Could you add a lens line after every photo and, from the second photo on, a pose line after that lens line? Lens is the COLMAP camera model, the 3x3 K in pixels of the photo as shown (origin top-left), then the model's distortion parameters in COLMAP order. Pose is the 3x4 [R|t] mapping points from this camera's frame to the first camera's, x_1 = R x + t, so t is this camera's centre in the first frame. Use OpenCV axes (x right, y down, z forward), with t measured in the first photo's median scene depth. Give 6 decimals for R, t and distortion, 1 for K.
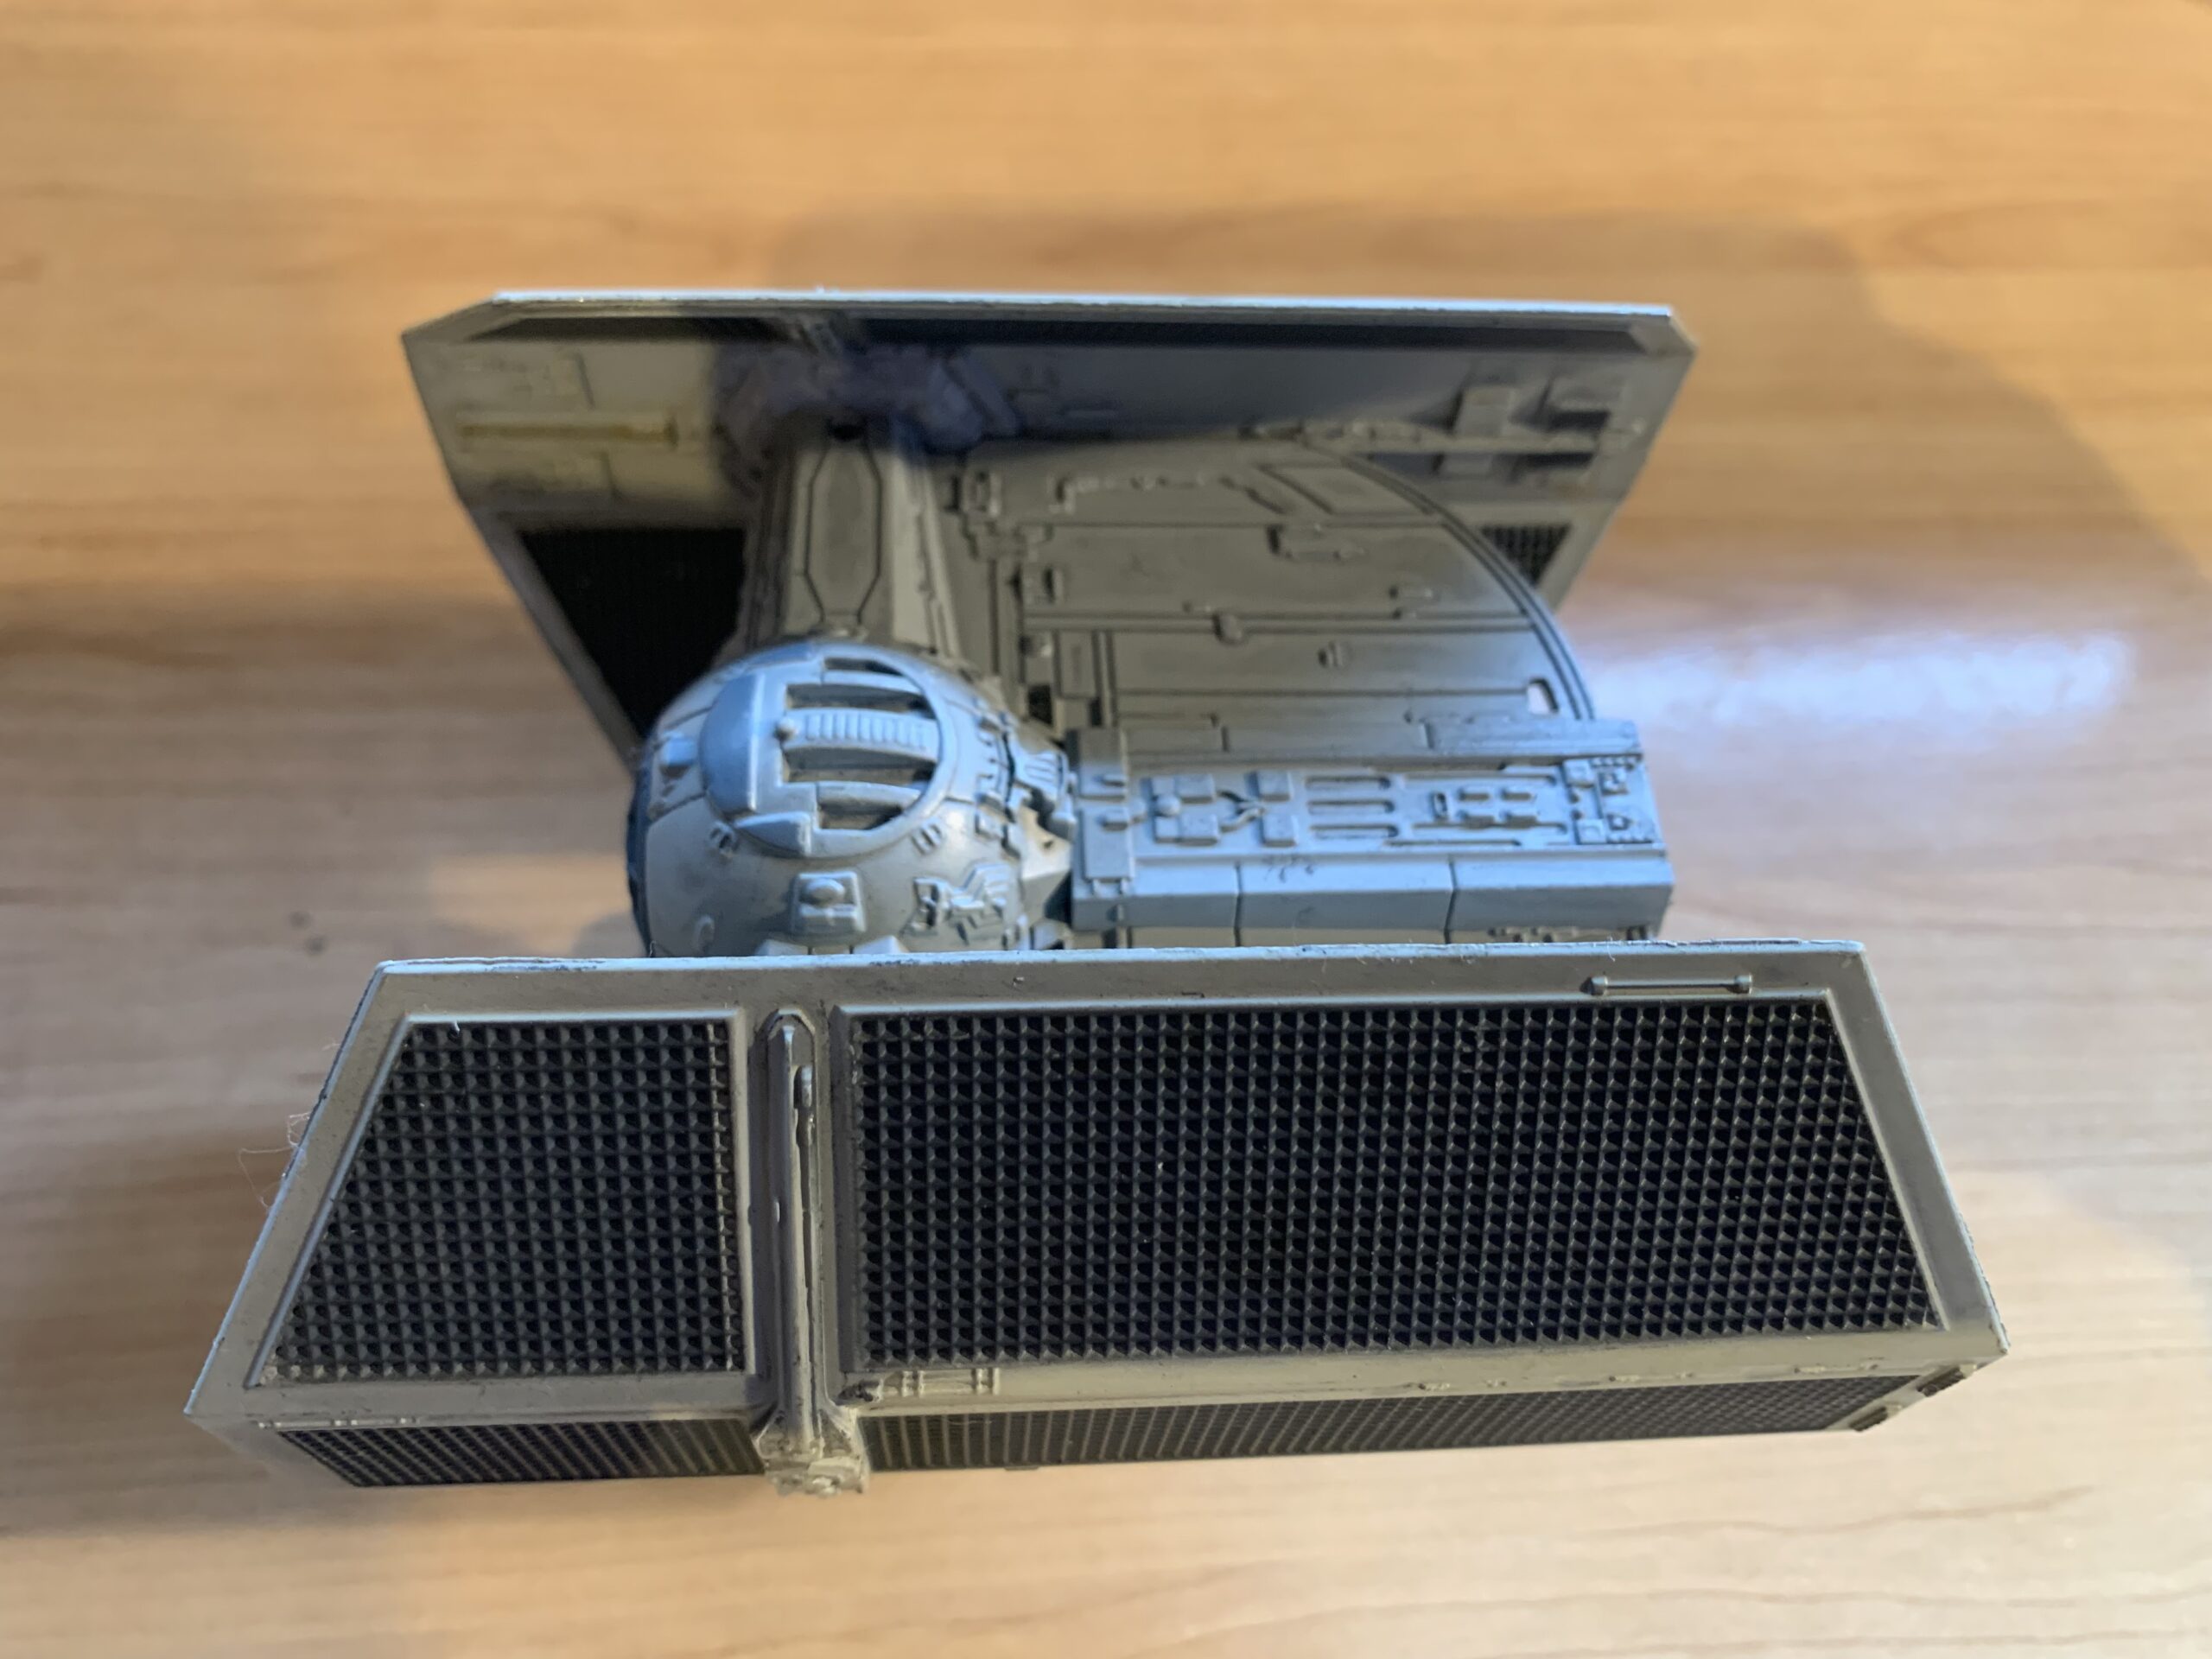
lens RADIAL K [[1757.3, 0, 1133.4], [0, 1757.3, 829.8], [0, 0, 1]] dist [-0.015456, 0.029296]
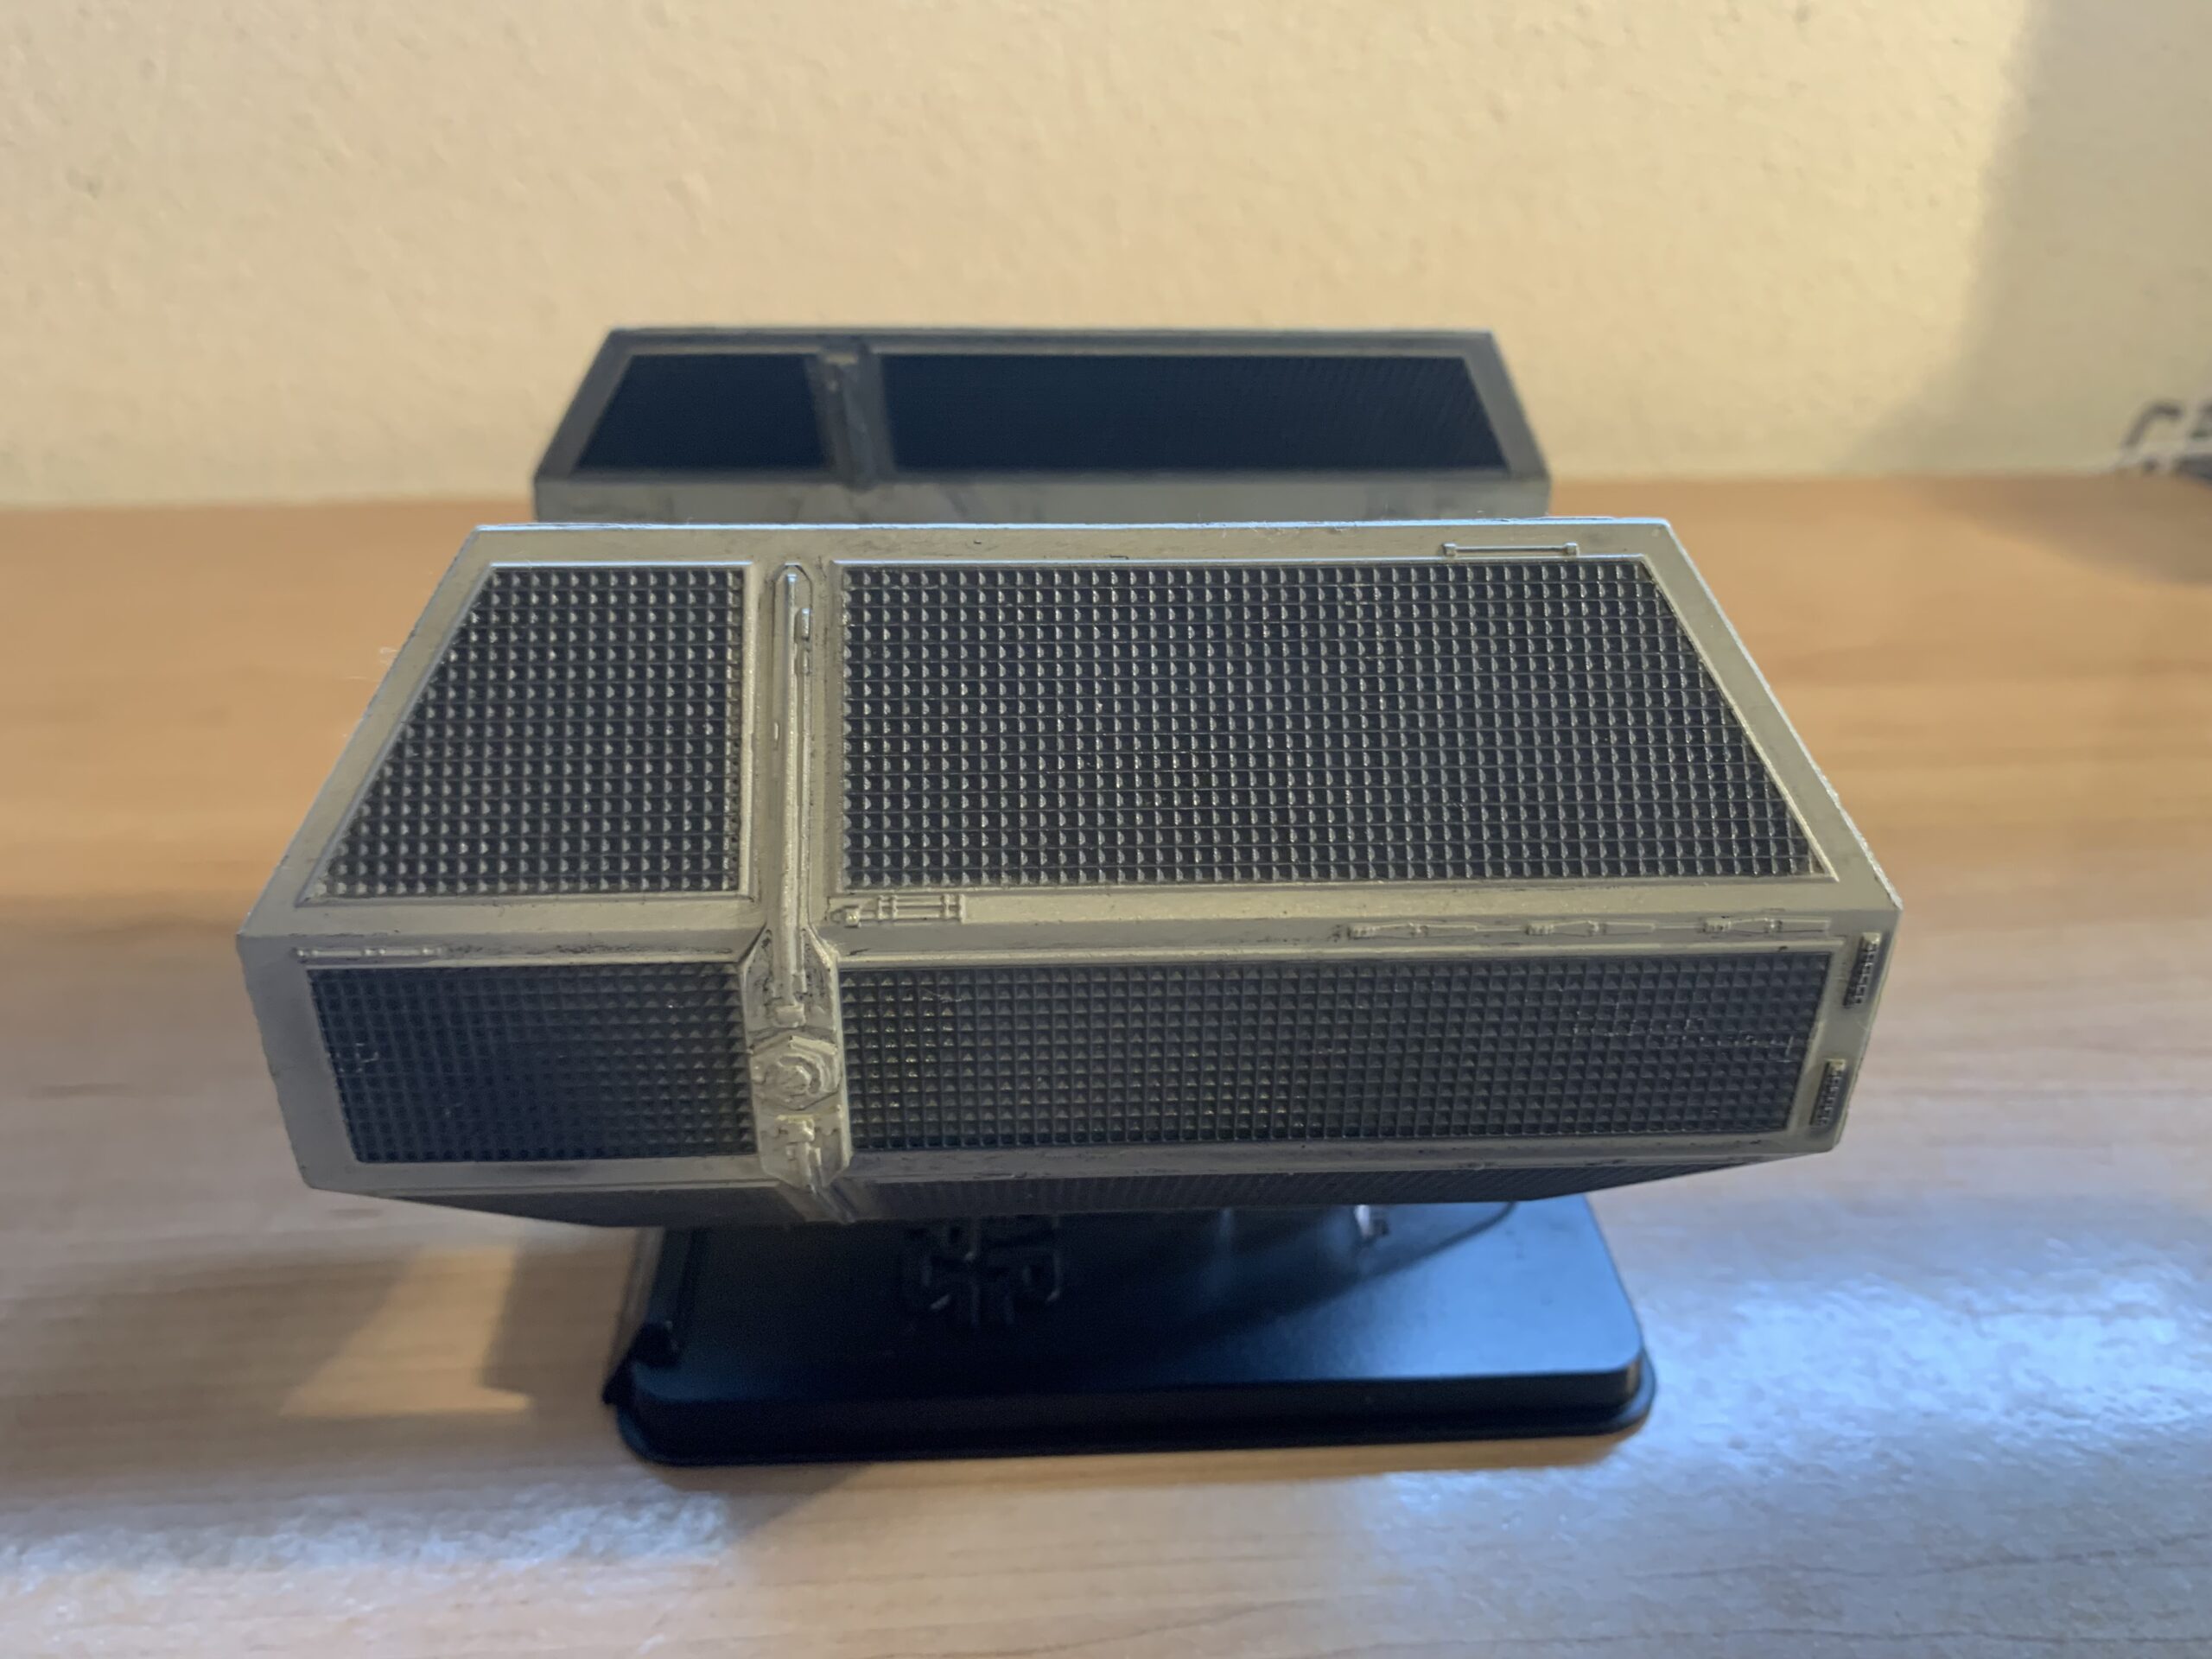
lens RADIAL K [[1738.6, 0, 1117.1], [0, 1738.6, 836.5], [0, 0, 1]] dist [0.067082, -0.132537]
pose [[0.998177, -0.053566, -0.027808, 0.055494], [0.033686, 0.876775, -0.479719, 0.836604], [0.050078, 0.477908, 0.876982, 0.013569]]
